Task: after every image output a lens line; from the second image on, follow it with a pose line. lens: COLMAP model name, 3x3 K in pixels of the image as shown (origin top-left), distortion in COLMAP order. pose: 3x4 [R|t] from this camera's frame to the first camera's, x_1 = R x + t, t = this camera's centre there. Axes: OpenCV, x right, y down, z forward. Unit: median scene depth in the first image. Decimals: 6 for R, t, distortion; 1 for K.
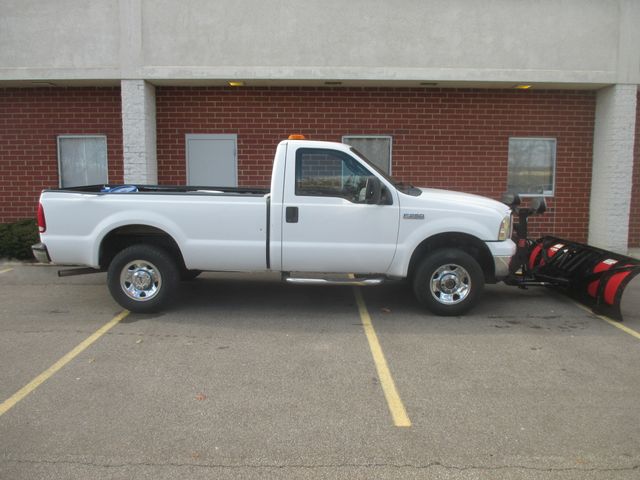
lens RADIAL K [[527.4, 0, 322.1], [0, 527.4, 238.3], [0, 0, 1]] dist [-0.045640, 0.007875]
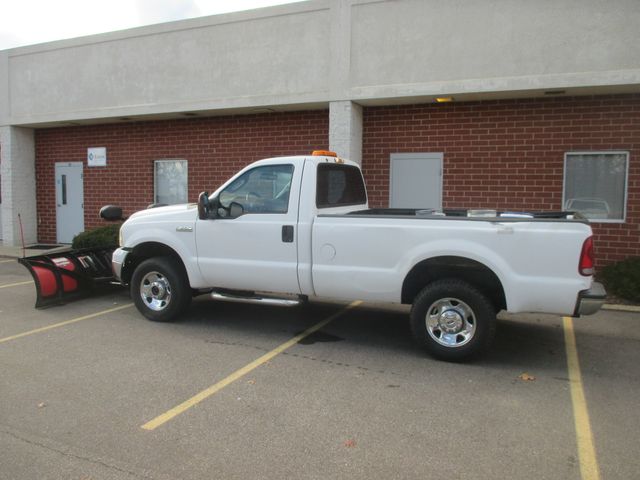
lens RADIAL K [[527.4, 0, 318.9], [0, 527.4, 237.6], [0, 0, 1]] dist [-0.045640, 0.007875]
pose [[0.912867, 0.039068, -0.406383, 0.024289], [-0.056373, 0.997938, -0.030693, -0.004723], [0.404346, 0.050927, 0.913187, 0.058950]]
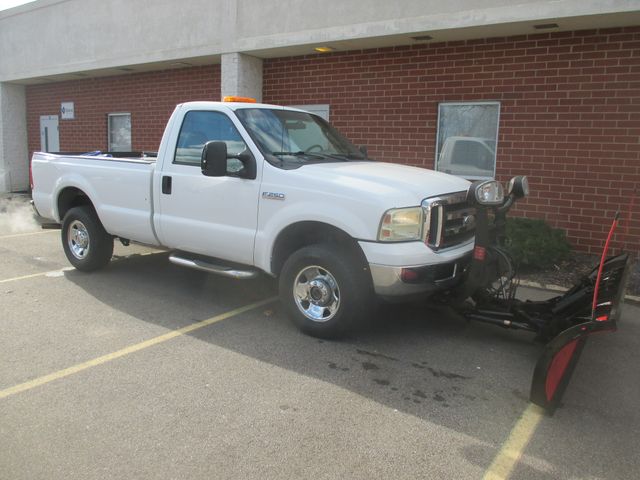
lens RADIAL K [[527.4, 0, 321.4], [0, 527.4, 237.4], [0, 0, 1]] dist [-0.045640, 0.007875]
pose [[0.817221, 0.111366, -0.565462, 0.390212], [-0.095079, 0.993761, 0.058307, -0.019660], [0.568427, 0.006114, 0.822711, 0.243218]]
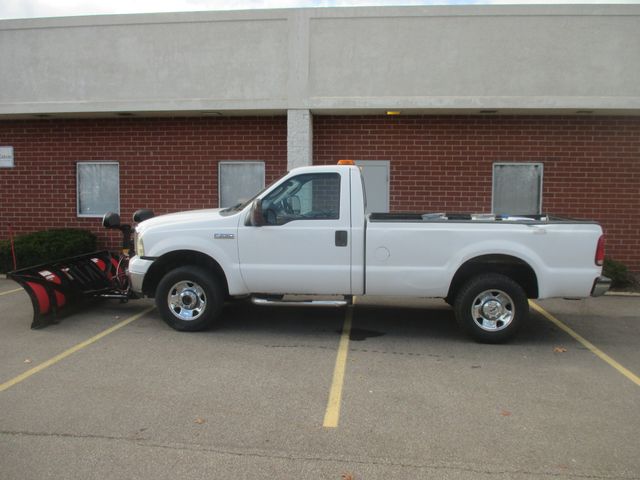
lens RADIAL K [[527.4, 0, 319.5], [0, 527.4, 238.4], [0, 0, 1]] dist [-0.045640, 0.007875]
pose [[0.993683, 0.014573, -0.111276, -0.189427], [-0.019561, 0.998846, -0.043868, 0.002521], [0.110508, 0.045767, 0.992821, -0.037781]]
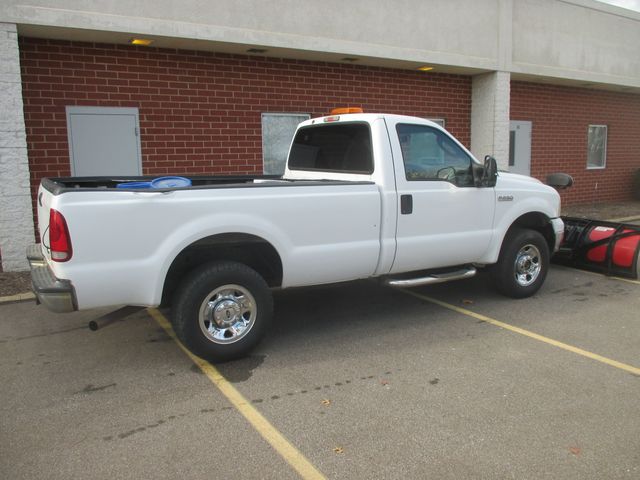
lens RADIAL K [[527.4, 0, 323.3], [0, 527.4, 237.1], [0, 0, 1]] dist [-0.045640, 0.007875]
pose [[0.863289, -0.093941, 0.495891, -0.339283], [0.080394, 0.995575, 0.048644, -0.025719], [-0.498266, -0.002127, 0.867021, 0.205317]]
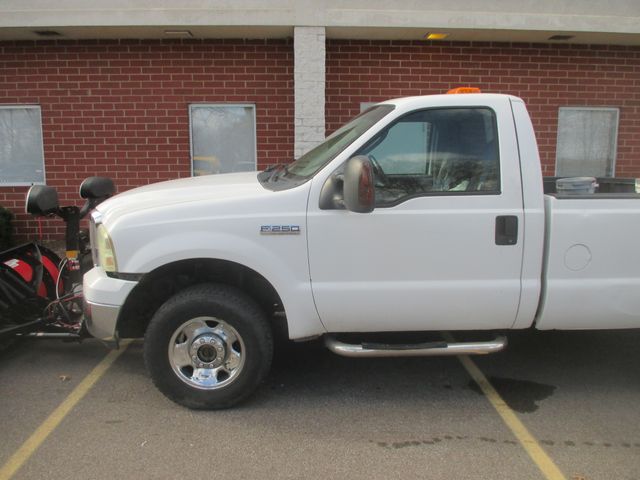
lens RADIAL K [[527.4, 0, 319.5], [0, 527.4, 237.6], [0, 0, 1]] dist [-0.045640, 0.007875]
pose [[0.999793, -0.004582, 0.019821, -0.348974], [0.003910, 0.999421, 0.033792, -0.030525], [-0.019965, -0.033707, 0.999232, 0.240909]]
